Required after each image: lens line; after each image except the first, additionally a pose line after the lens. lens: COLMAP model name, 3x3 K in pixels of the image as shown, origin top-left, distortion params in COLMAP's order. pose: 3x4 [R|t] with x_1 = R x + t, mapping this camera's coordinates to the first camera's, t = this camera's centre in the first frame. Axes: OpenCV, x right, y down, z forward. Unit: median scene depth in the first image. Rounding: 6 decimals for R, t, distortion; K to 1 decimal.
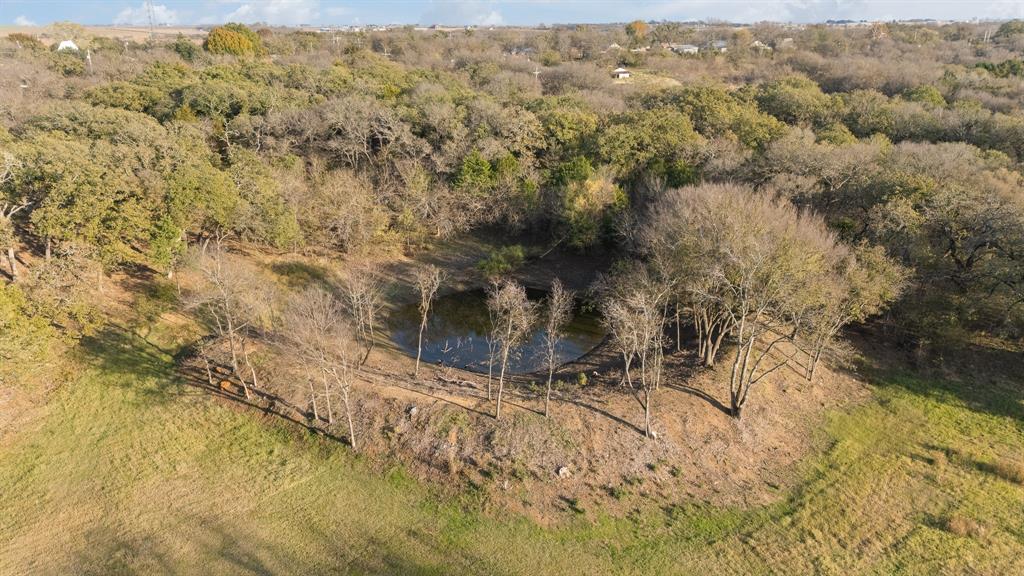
lens RADIAL K [[742.8, 0, 512.0], [0, 742.8, 288.0], [0, 0, 1]] dist [0.035747, -0.001057]
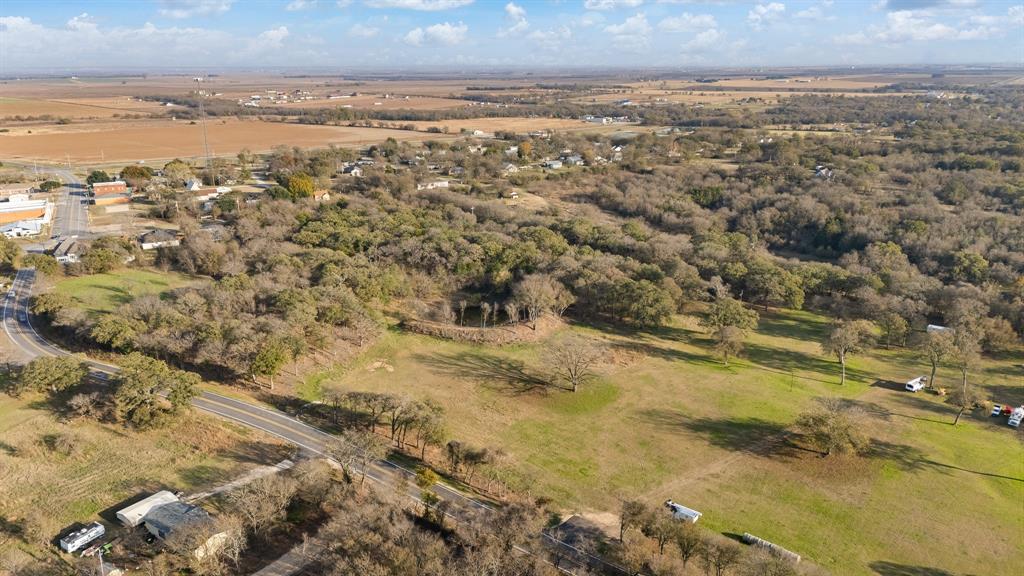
lens RADIAL K [[742.8, 0, 512.0], [0, 742.8, 288.0], [0, 0, 1]] dist [0.035747, -0.001057]
pose [[0.992203, -0.037190, 0.118957, -0.218420], [0.042650, 0.998134, -0.043687, 0.062246], [-0.117110, 0.048420, 0.991938, -2.064710]]
